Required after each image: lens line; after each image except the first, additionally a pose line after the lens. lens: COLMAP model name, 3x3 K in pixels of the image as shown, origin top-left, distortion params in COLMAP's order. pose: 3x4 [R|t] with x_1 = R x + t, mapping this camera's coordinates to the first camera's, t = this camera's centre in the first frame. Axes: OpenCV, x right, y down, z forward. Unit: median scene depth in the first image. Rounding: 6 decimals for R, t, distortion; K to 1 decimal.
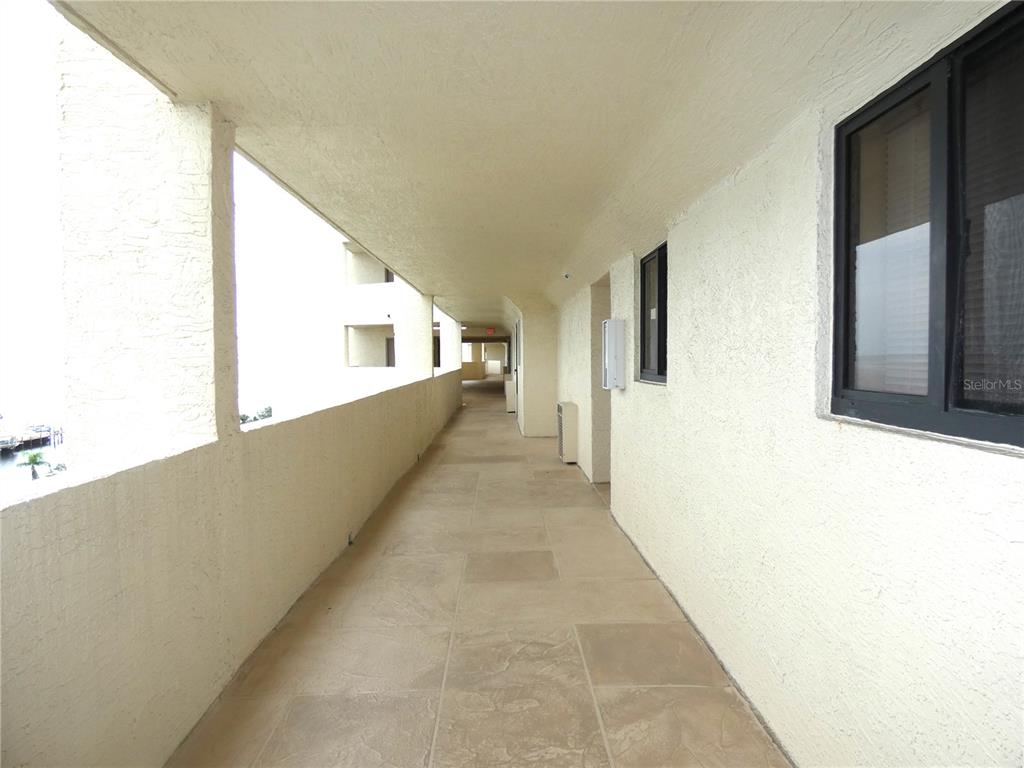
lens RADIAL K [[608.8, 0, 512.0], [0, 608.8, 384.0], [0, 0, 1]] dist [-0.003583, -0.000460]
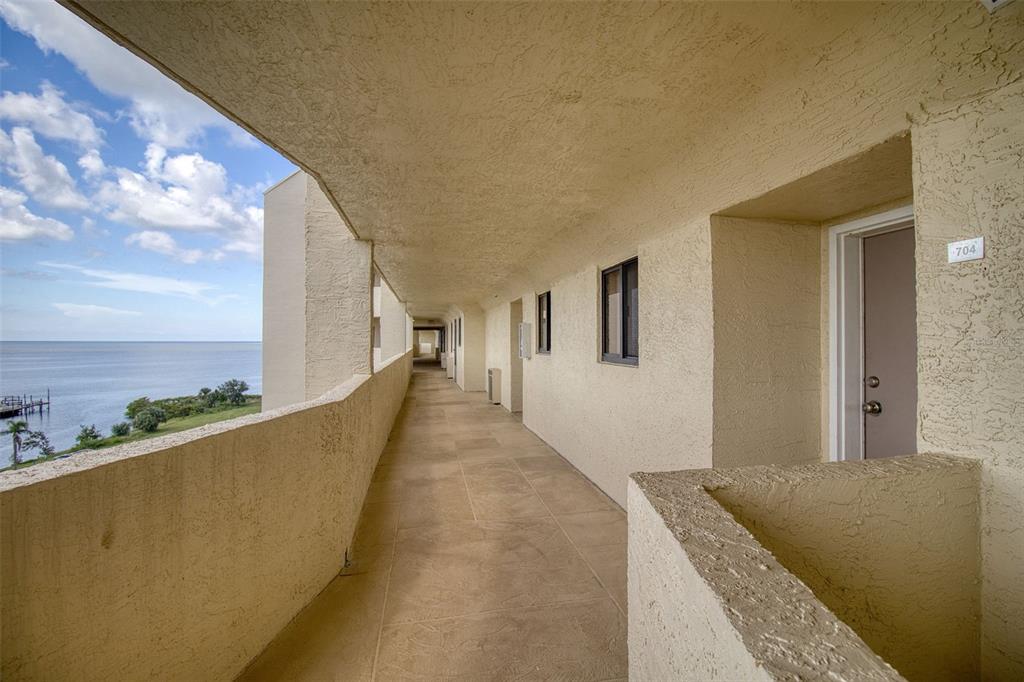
lens RADIAL K [[470.4, 0, 520.7], [0, 470.4, 334.9], [0, 0, 1]] dist [0.007545, -0.016491]
pose [[0.983611, 0.009580, 0.180047, -0.098166], [0.000884, 0.998319, -0.057953, 0.017172], [-0.180299, 0.057162, 0.981949, -0.403580]]
